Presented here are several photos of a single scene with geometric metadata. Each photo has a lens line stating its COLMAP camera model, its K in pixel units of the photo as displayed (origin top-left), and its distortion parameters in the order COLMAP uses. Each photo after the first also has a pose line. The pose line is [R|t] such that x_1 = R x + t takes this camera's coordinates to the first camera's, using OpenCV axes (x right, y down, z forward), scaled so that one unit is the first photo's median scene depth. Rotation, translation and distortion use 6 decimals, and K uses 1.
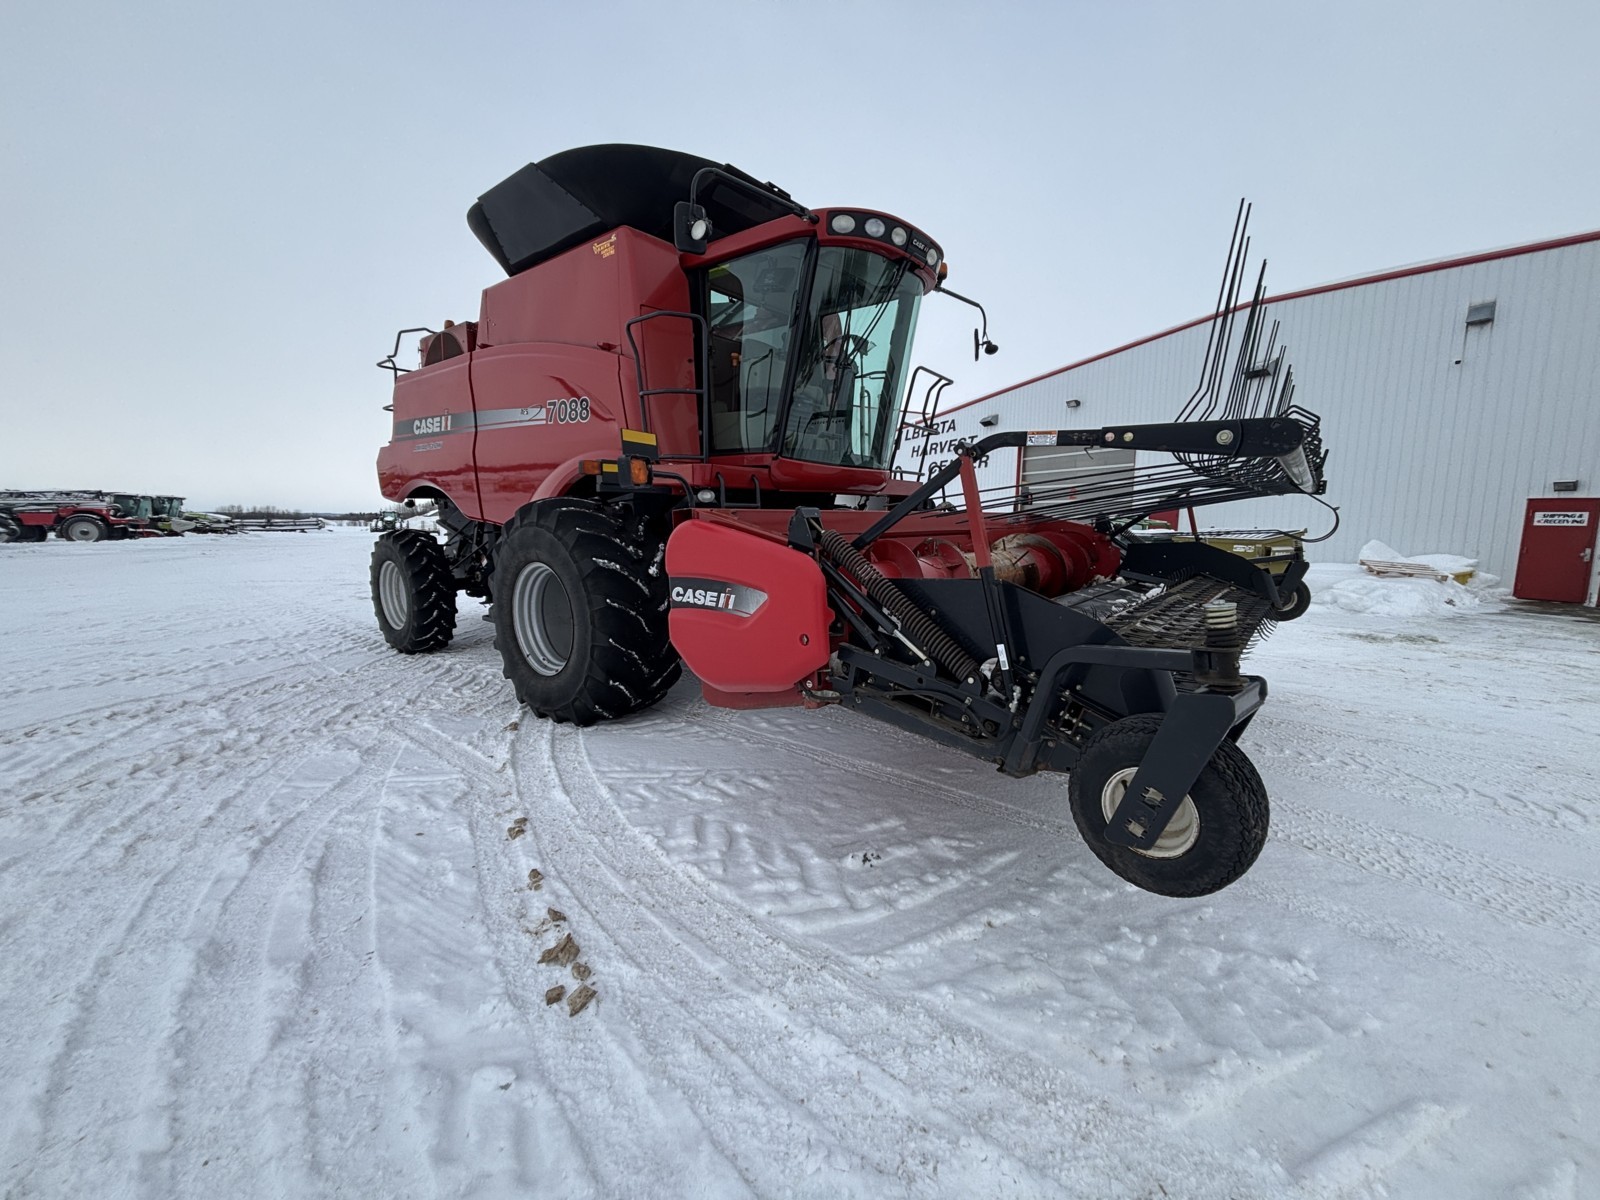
lens RADIAL K [[670.2, 0, 800.0], [0, 670.2, 600.0], [0, 0, 1]] dist [-0.021978, -0.000037]
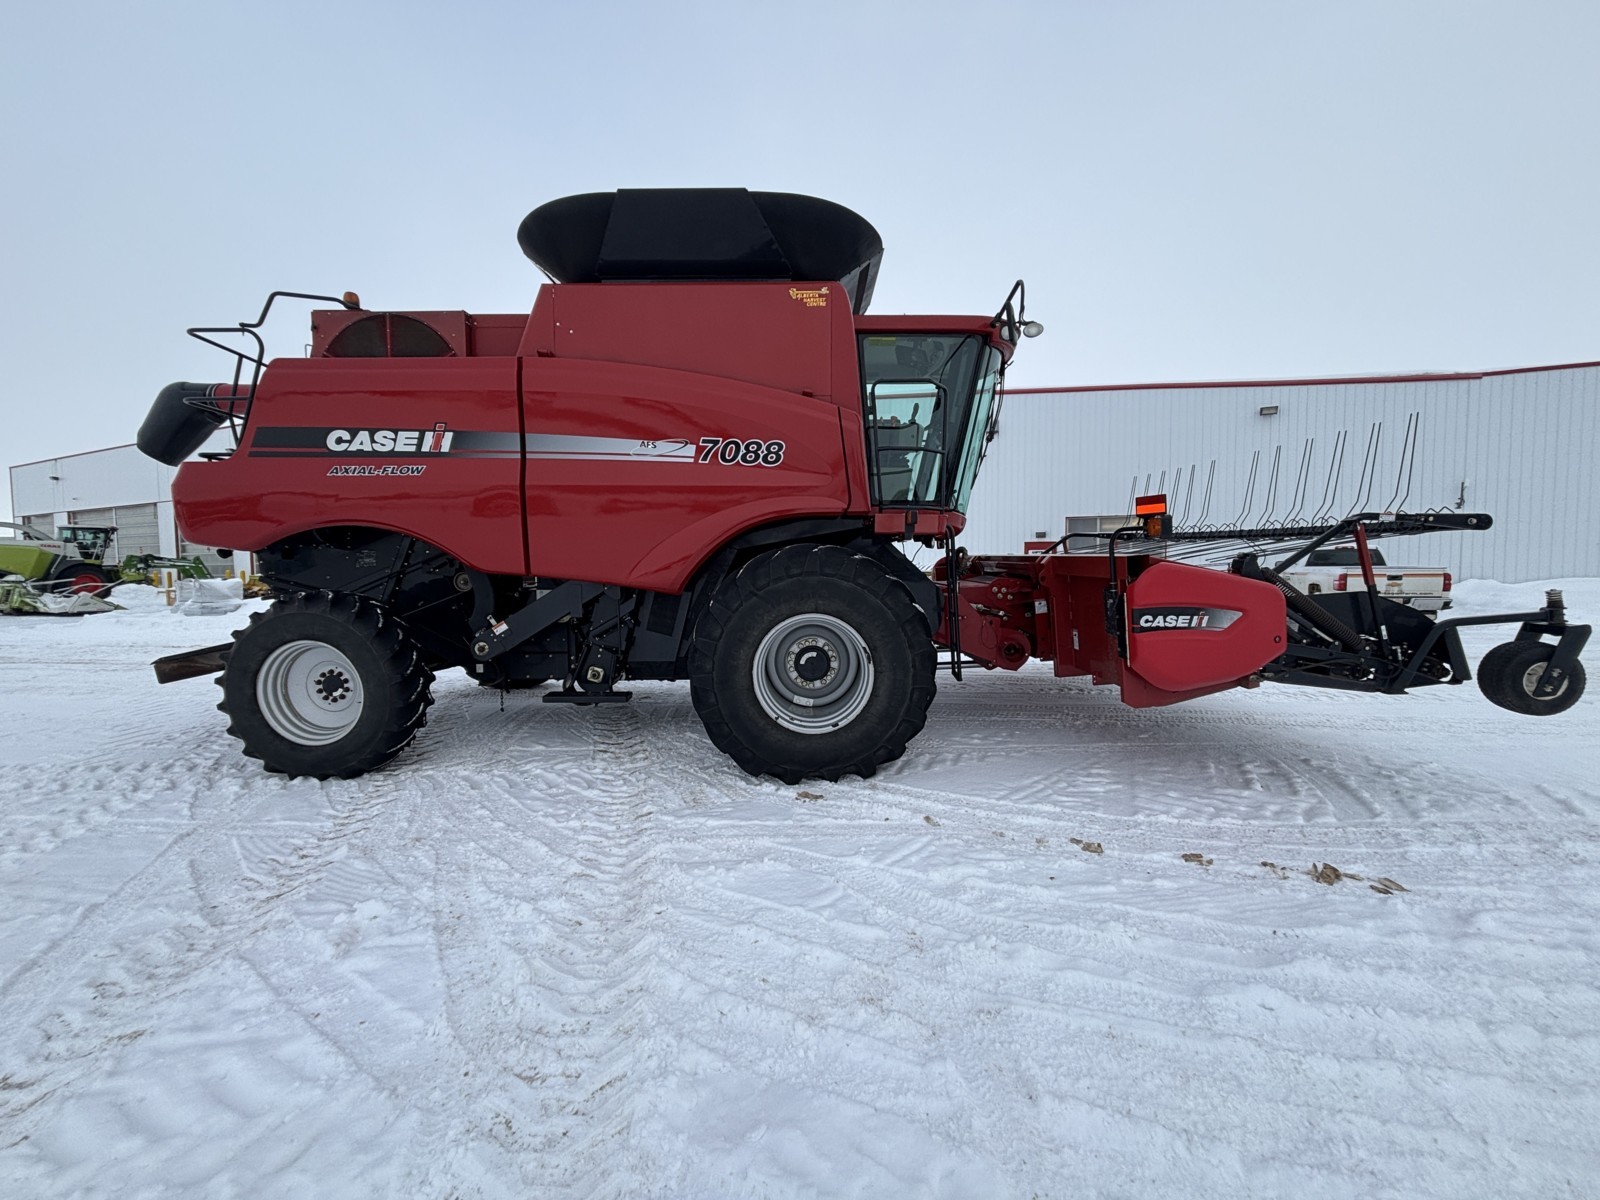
lens RADIAL K [[644.4, 0, 792.4], [0, 644.4, 606.9], [0, 0, 1]] dist [-0.004841, 0.000001]
pose [[0.764905, -0.062968, 0.641058, -1.104225], [0.094869, 0.995370, -0.015427, -0.060196], [-0.637118, 0.072616, 0.767338, 0.352772]]
